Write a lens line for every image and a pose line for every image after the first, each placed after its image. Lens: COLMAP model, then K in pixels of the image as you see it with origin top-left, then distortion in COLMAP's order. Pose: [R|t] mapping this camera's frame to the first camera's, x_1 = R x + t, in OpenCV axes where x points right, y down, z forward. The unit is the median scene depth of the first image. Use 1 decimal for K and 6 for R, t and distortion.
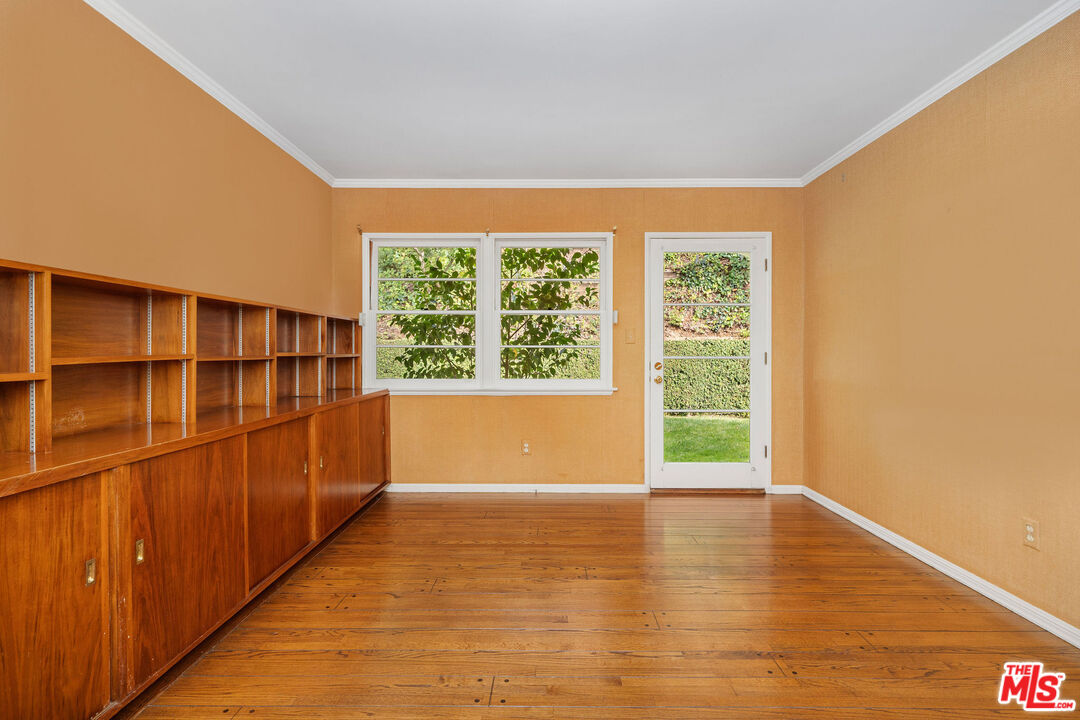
lens RADIAL K [[482.4, 0, 545.6], [0, 482.4, 351.1], [0, 0, 1]] dist [-0.004067, -0.000231]
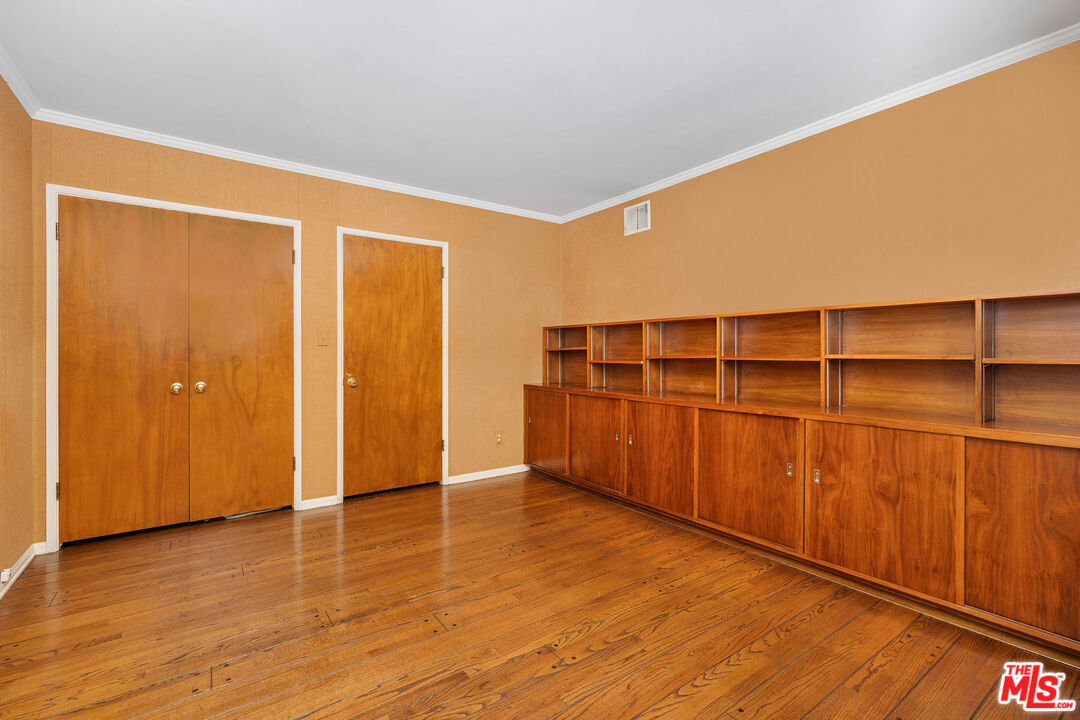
lens RADIAL K [[482.4, 0, 545.6], [0, 482.4, 351.1], [0, 0, 1]] dist [-0.004067, -0.000231]
pose [[-0.797544, -0.005190, -0.603238, 0.661781], [0.000587, 0.999956, -0.009380, 0.008202], [0.603260, -0.007835, -0.797506, 1.939876]]
